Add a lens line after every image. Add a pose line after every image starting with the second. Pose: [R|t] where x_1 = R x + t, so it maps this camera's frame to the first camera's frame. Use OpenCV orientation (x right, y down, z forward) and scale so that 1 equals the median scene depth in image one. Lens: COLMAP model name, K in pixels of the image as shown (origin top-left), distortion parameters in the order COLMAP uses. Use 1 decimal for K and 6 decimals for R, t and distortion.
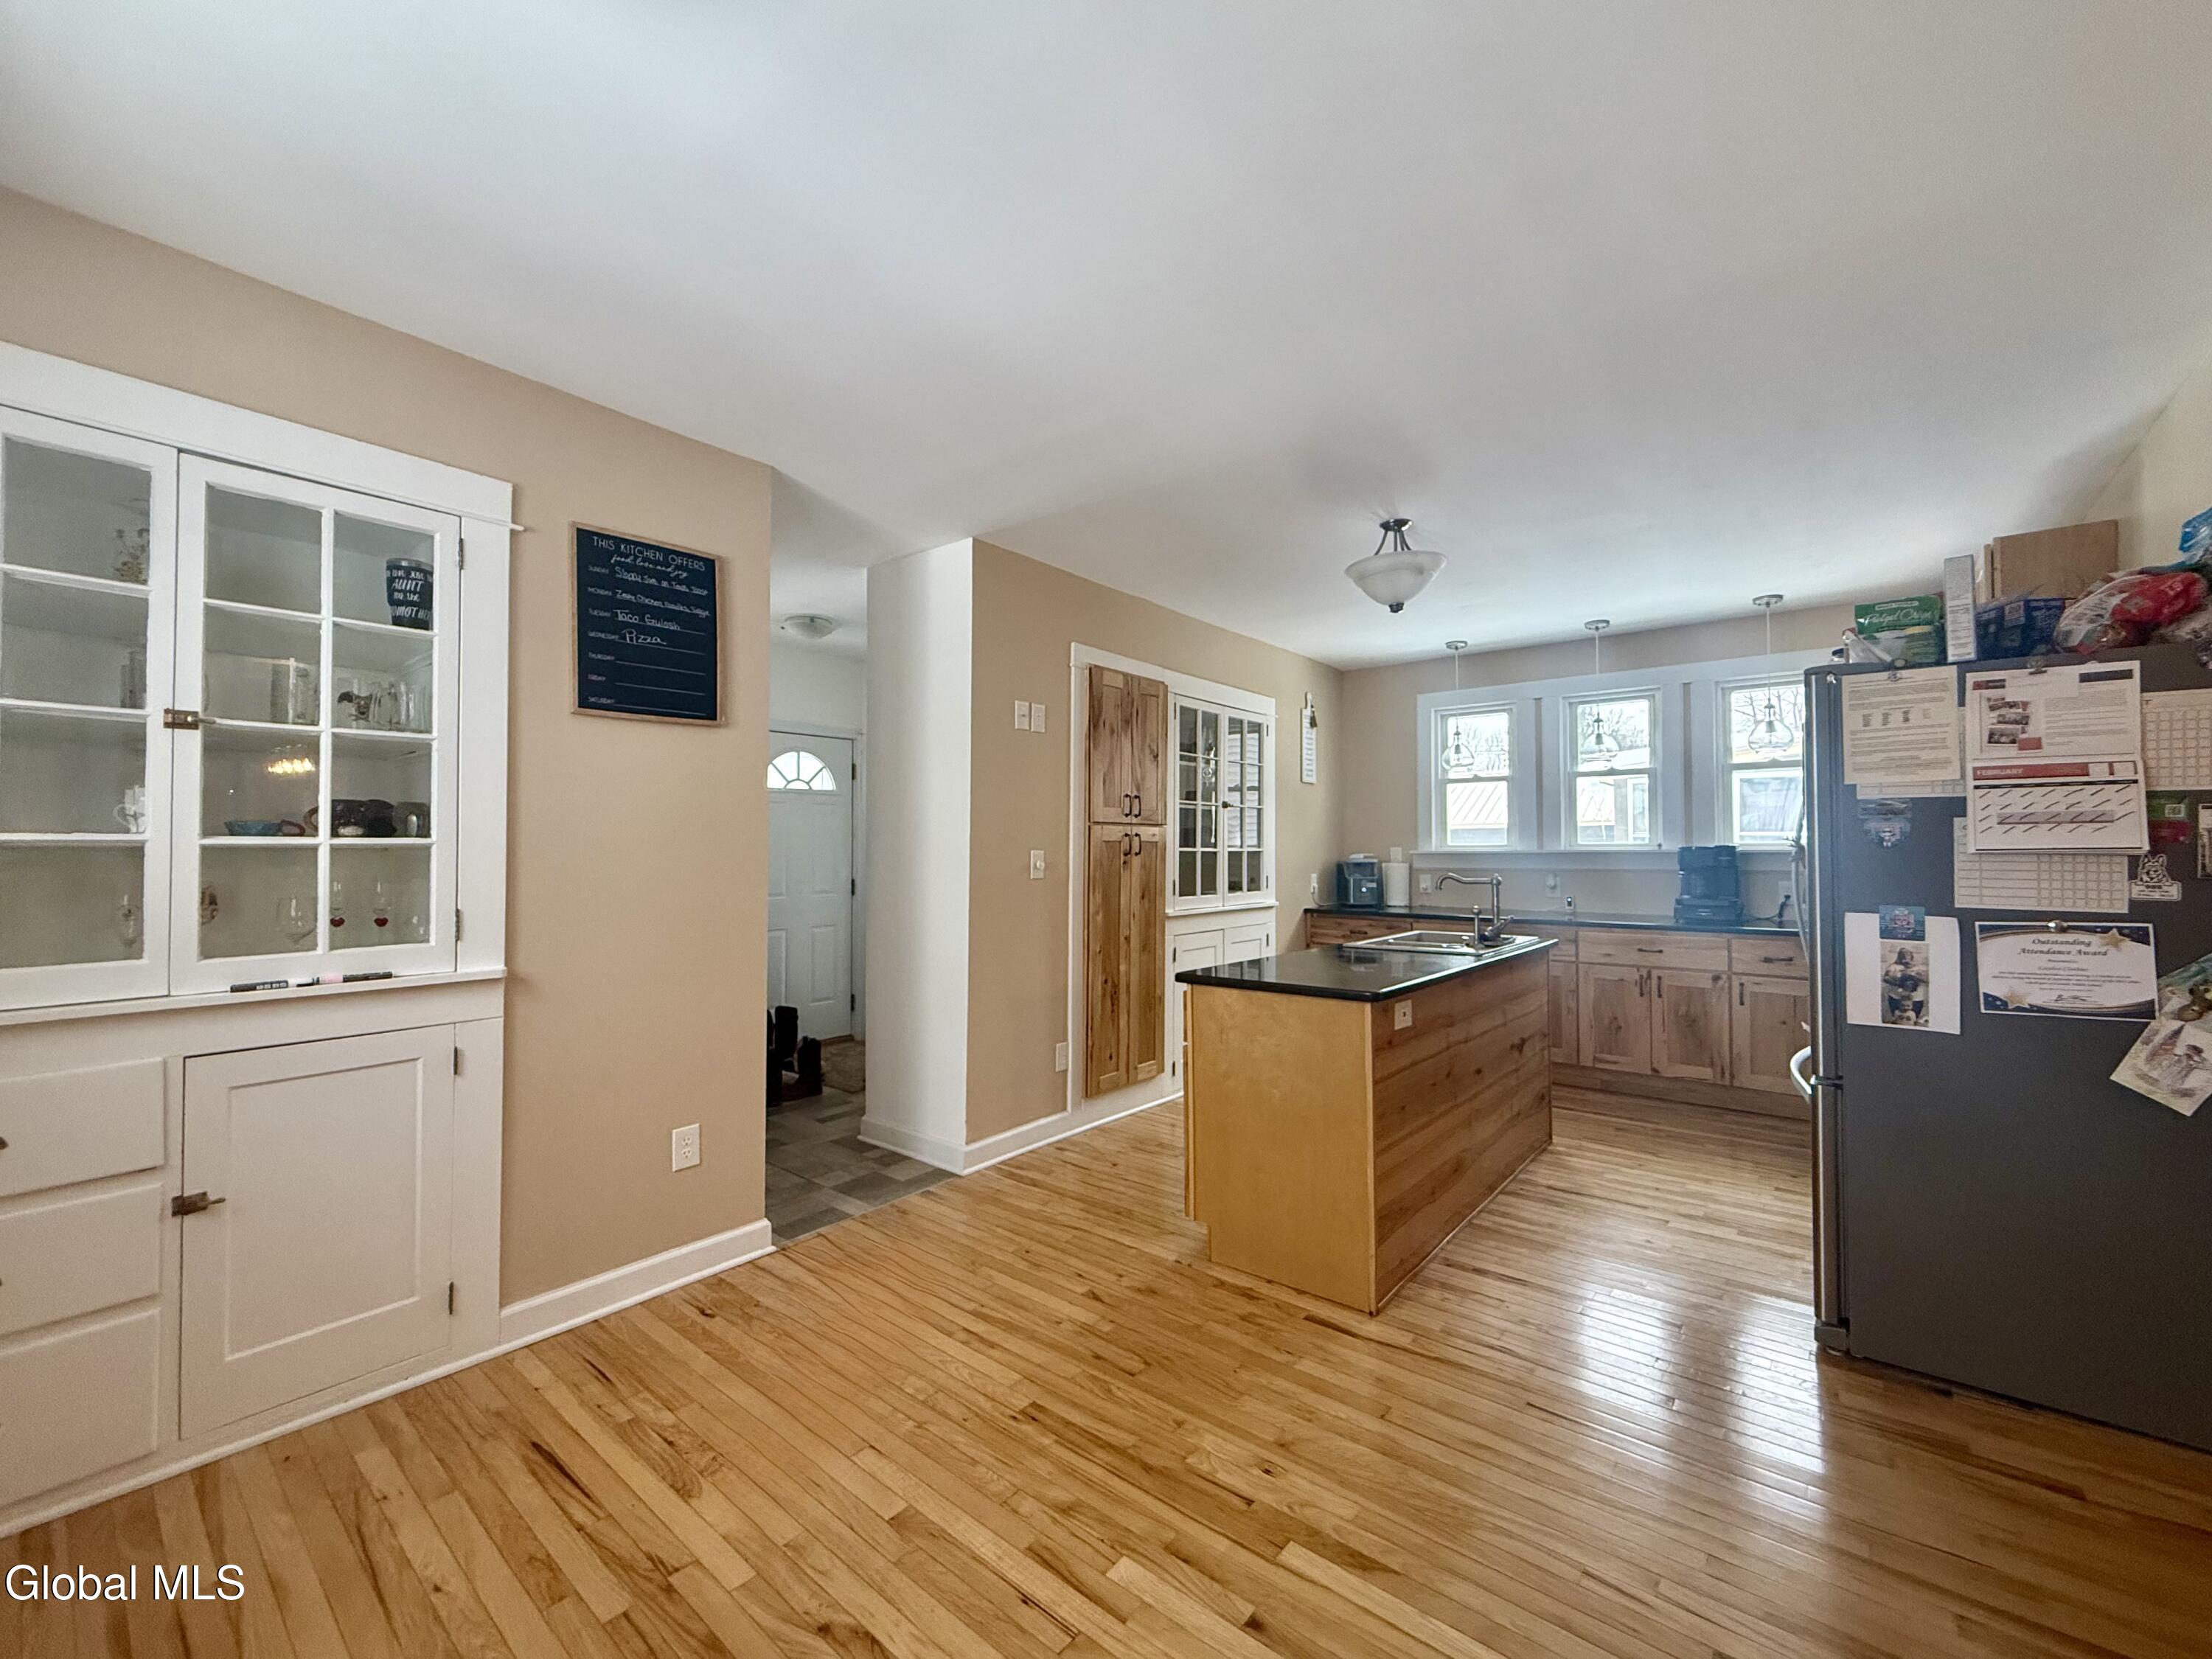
lens RADIAL K [[903.3, 0, 1109.2], [0, 903.3, 832.4], [0, 0, 1]] dist [0.001302, -0.000195]
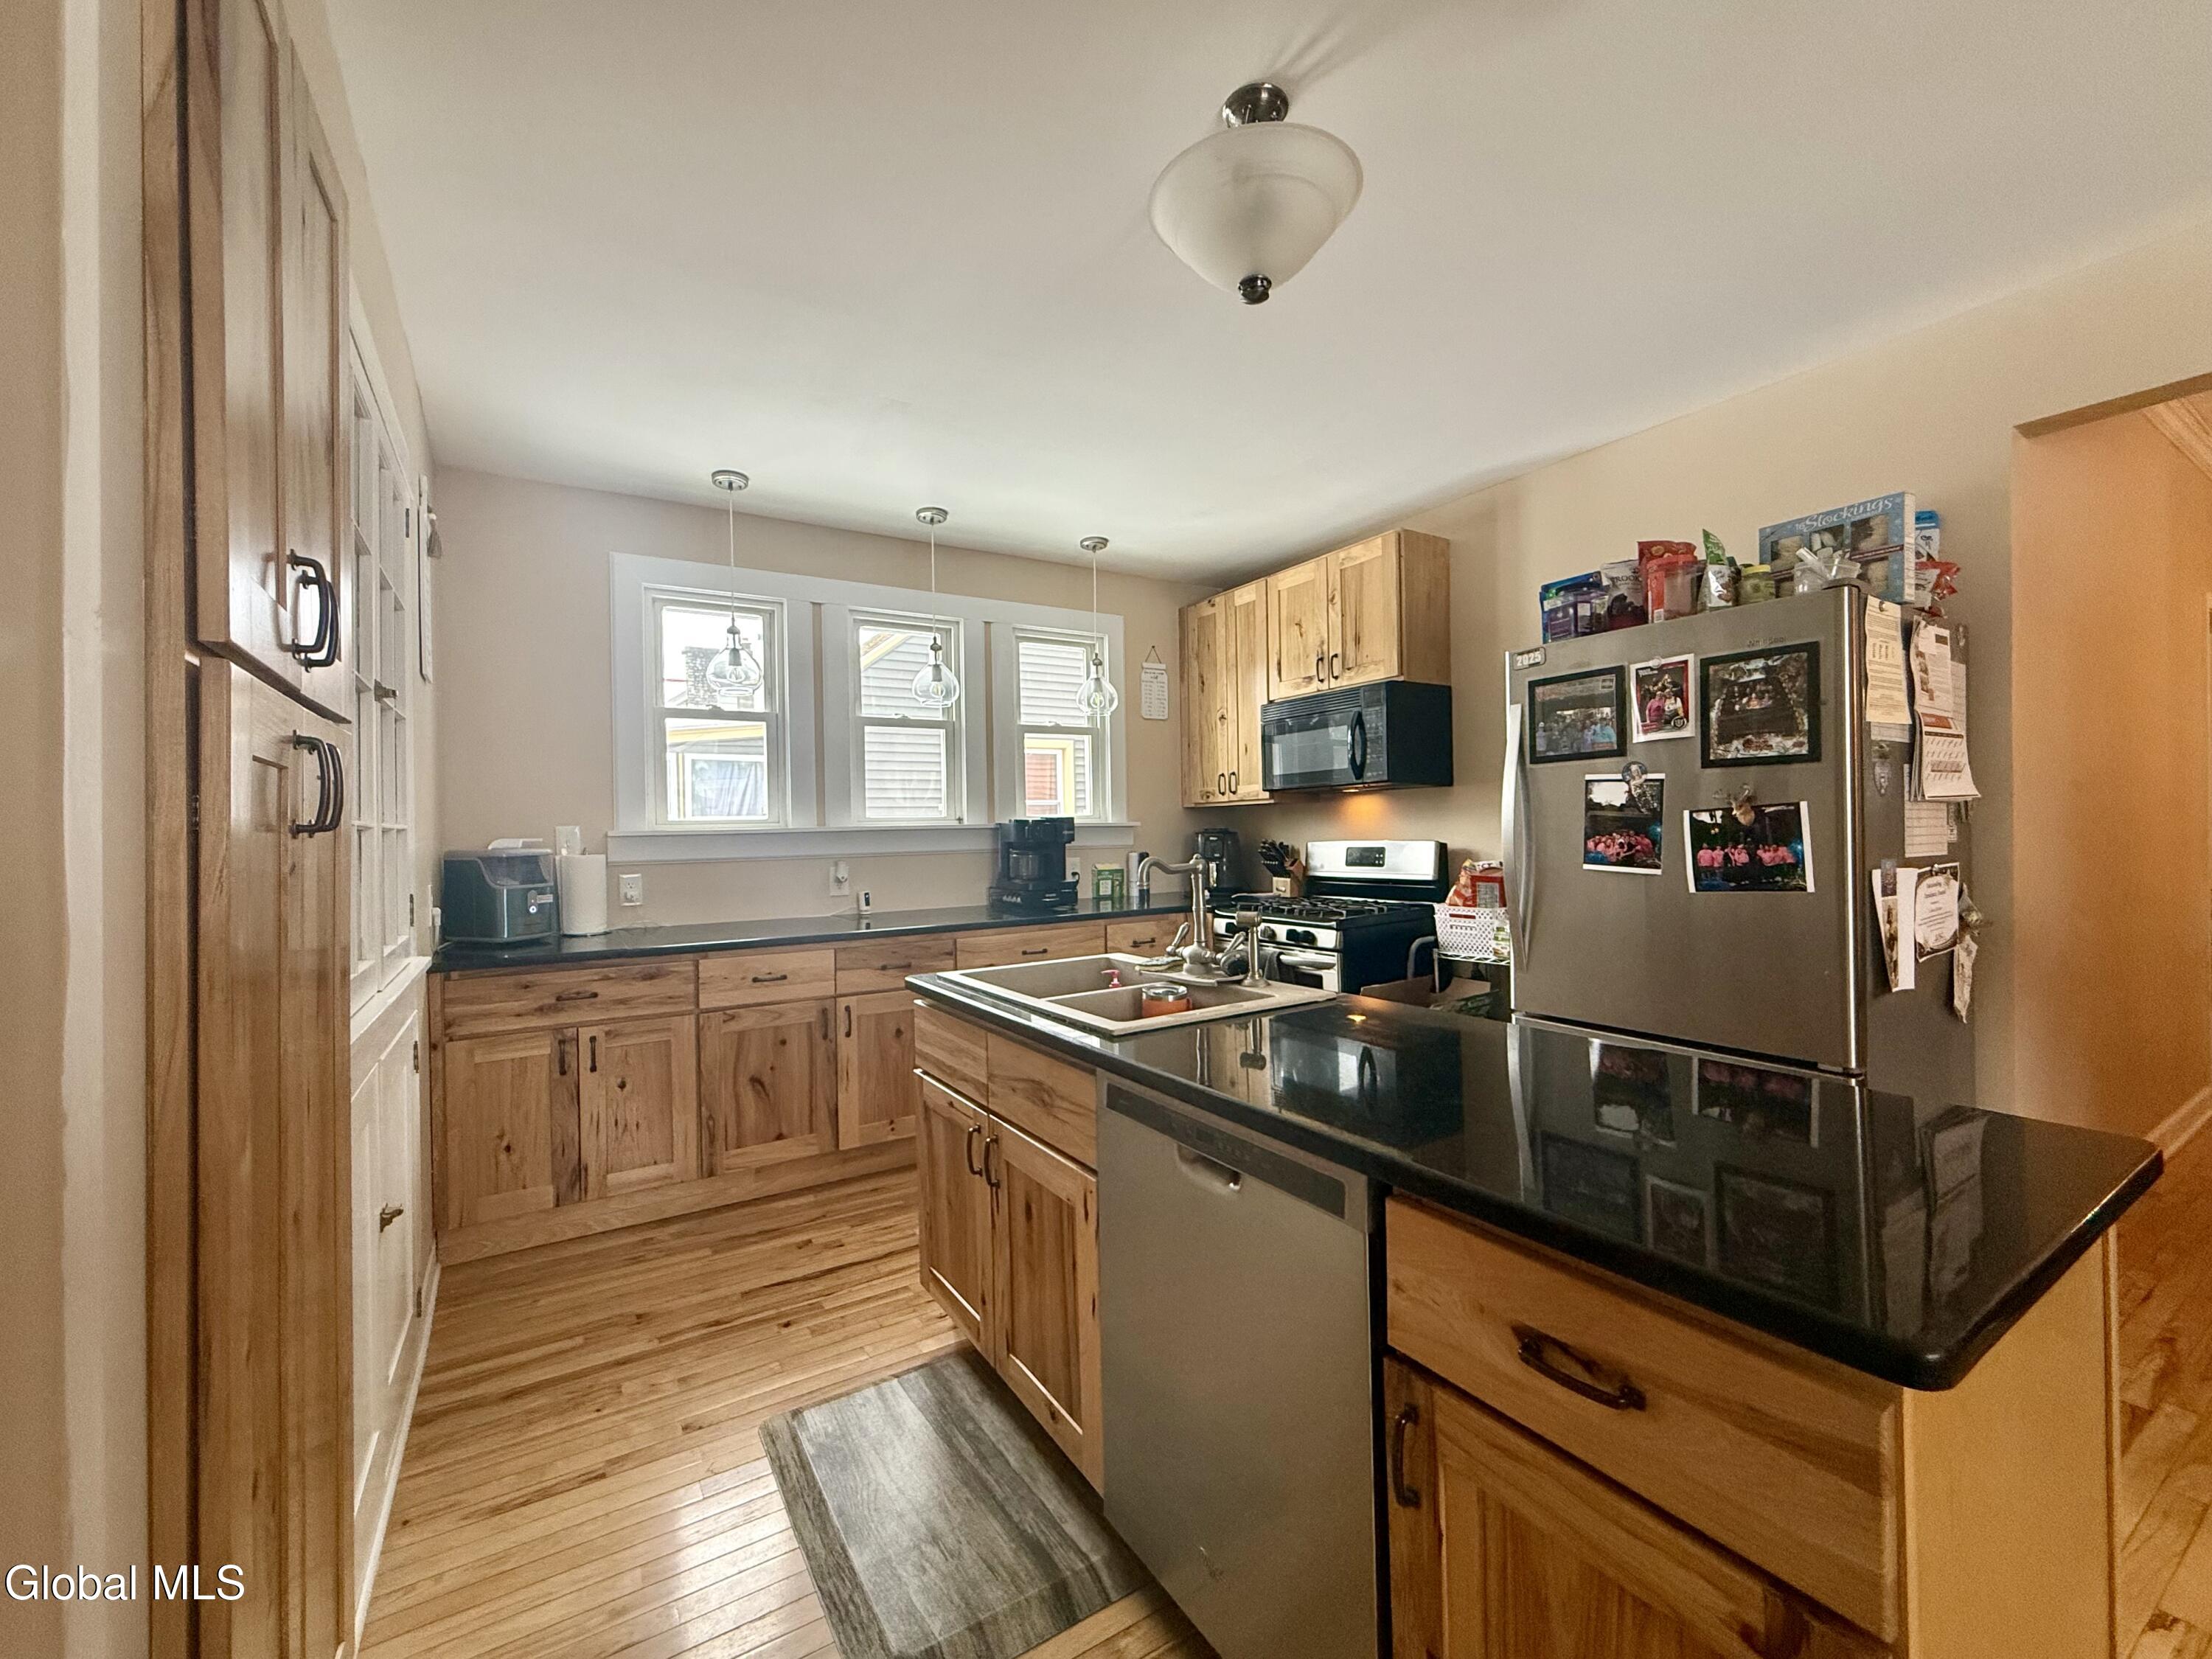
lens RADIAL K [[903.3, 0, 1107.0], [0, 903.3, 831.9], [0, 0, 1]] dist [0.001302, -0.000195]
pose [[0.313747, -0.005752, 0.949489, -0.098104], [-0.000919, 0.999979, 0.006362, 0.018913], [-0.949506, -0.002869, 0.313736, 0.593409]]
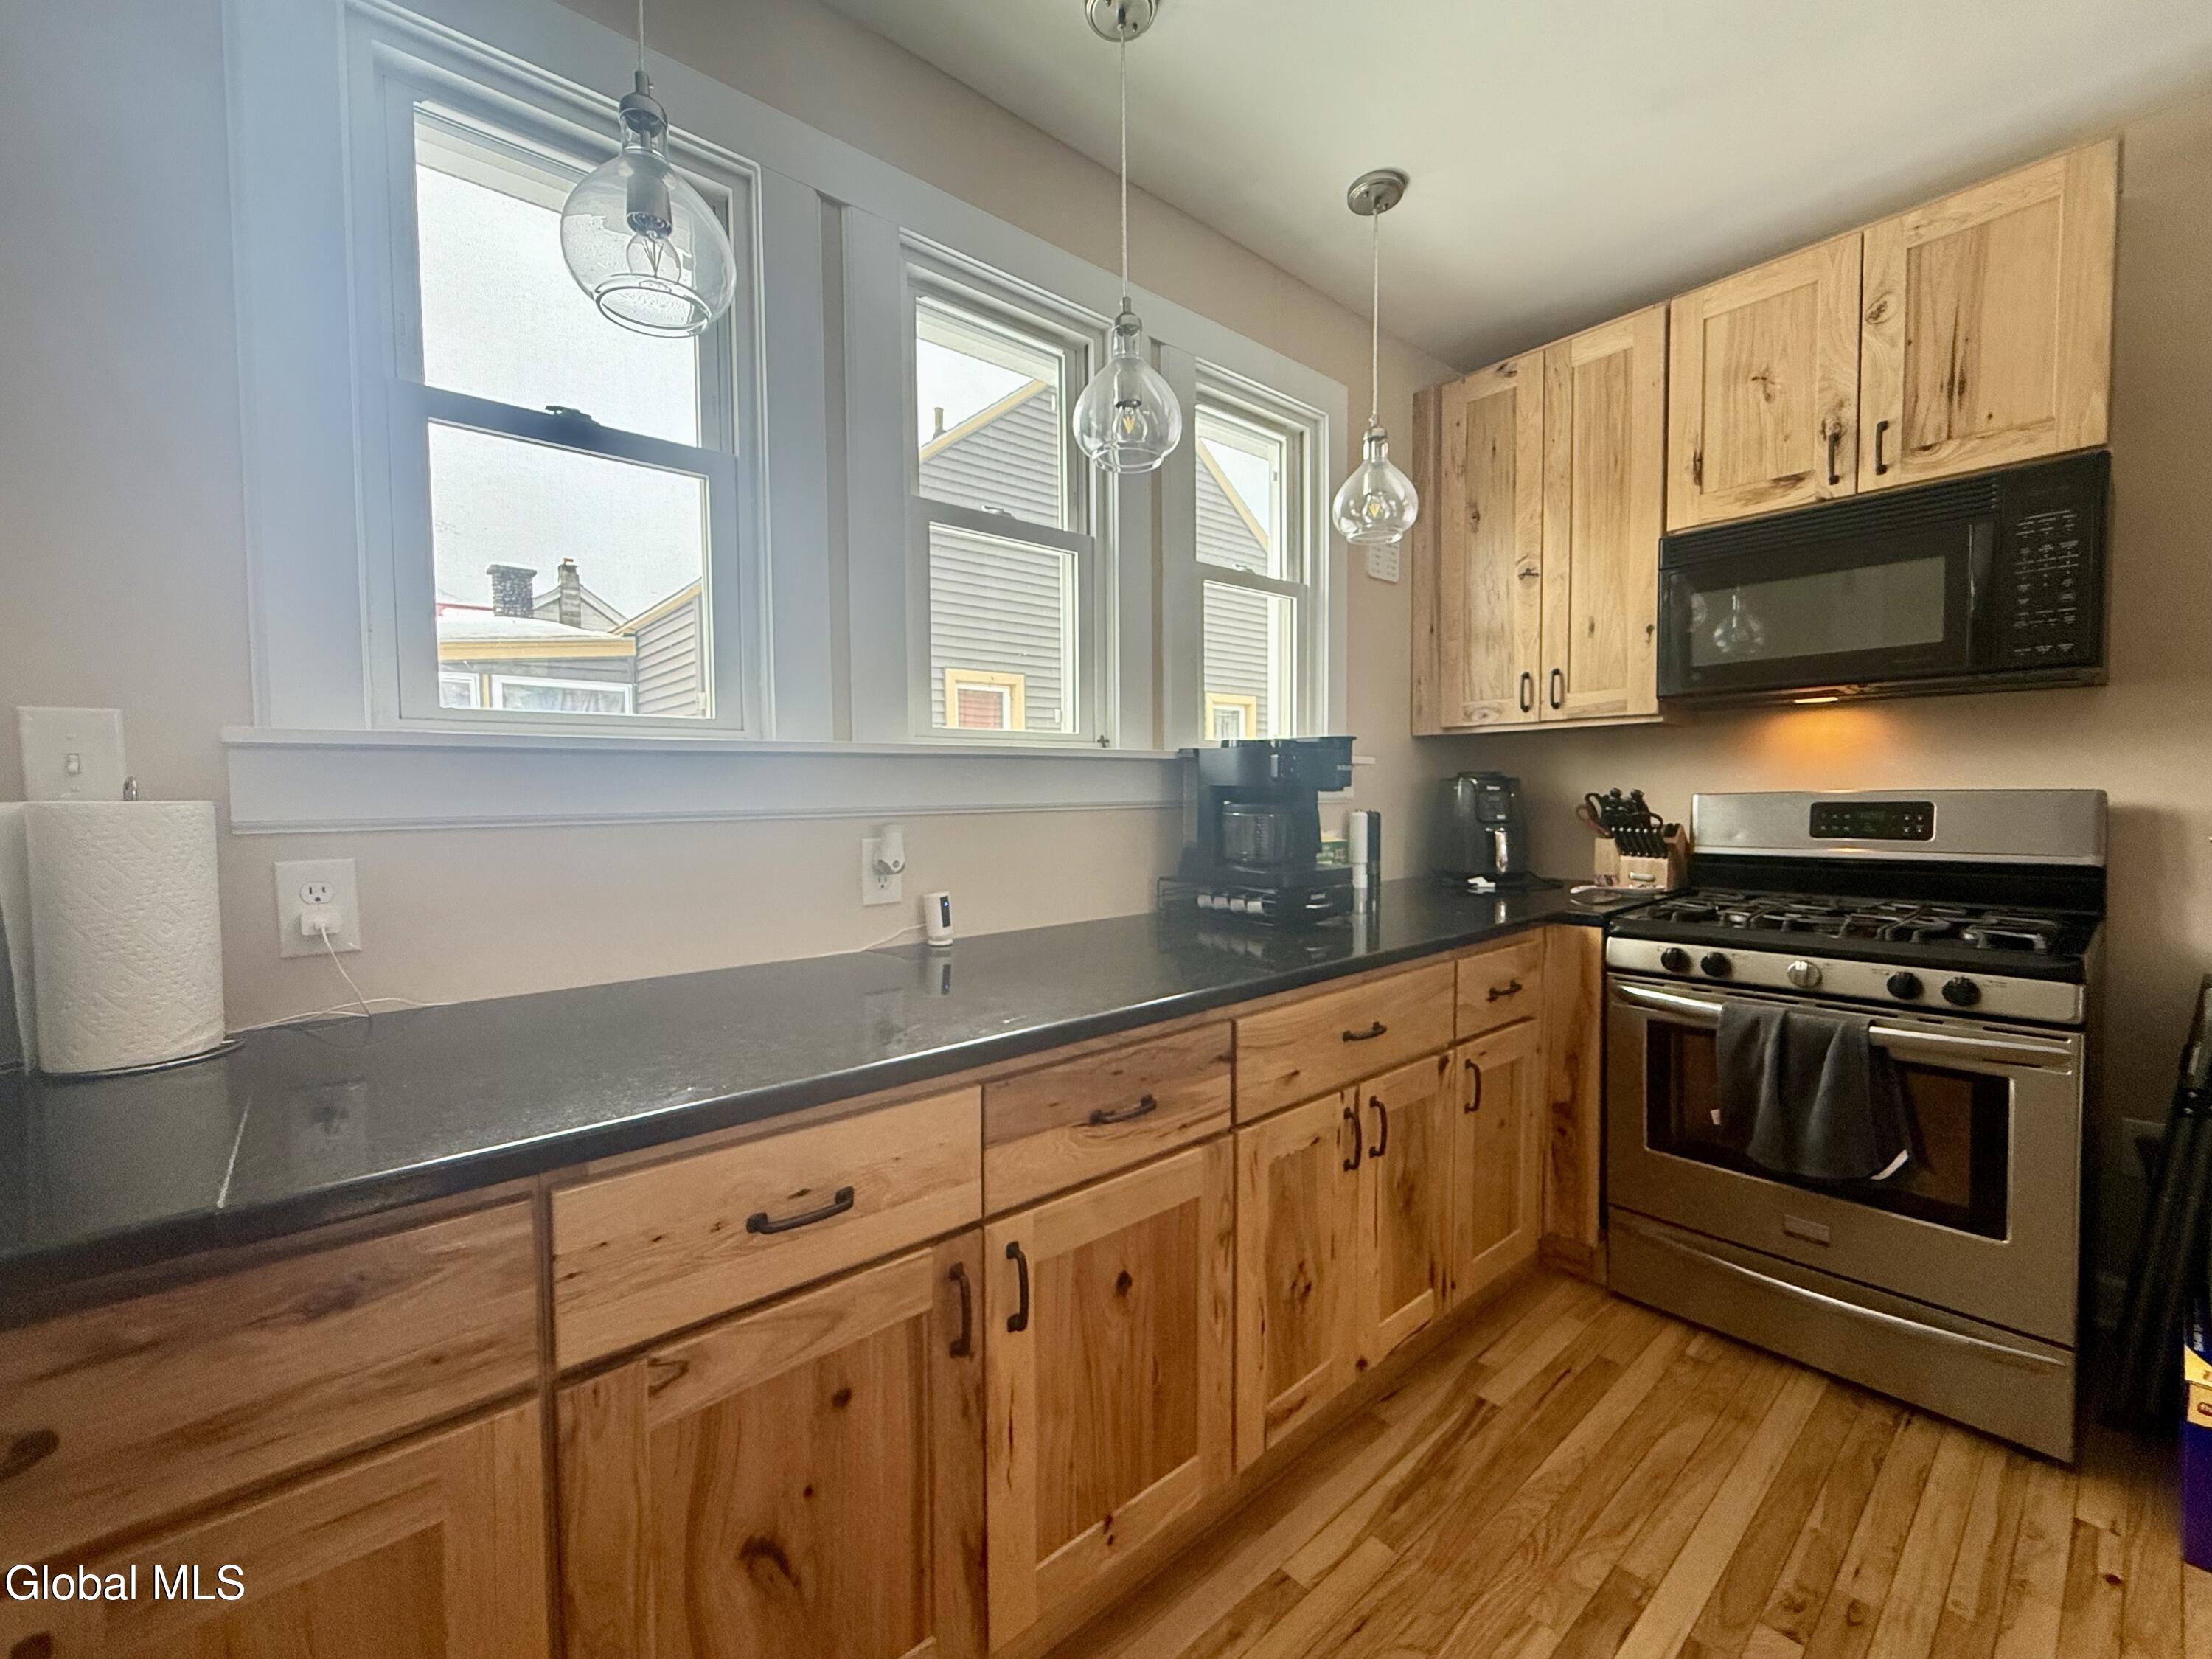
lens RADIAL K [[903.3, 0, 1109.6], [0, 903.3, 830.3], [0, 0, 1]] dist [0.001302, -0.000195]
pose [[0.158095, -0.040665, 0.986586, 0.208630], [-0.010271, 0.999030, 0.042824, 0.034054], [-0.987370, -0.016903, 0.157524, 0.881928]]
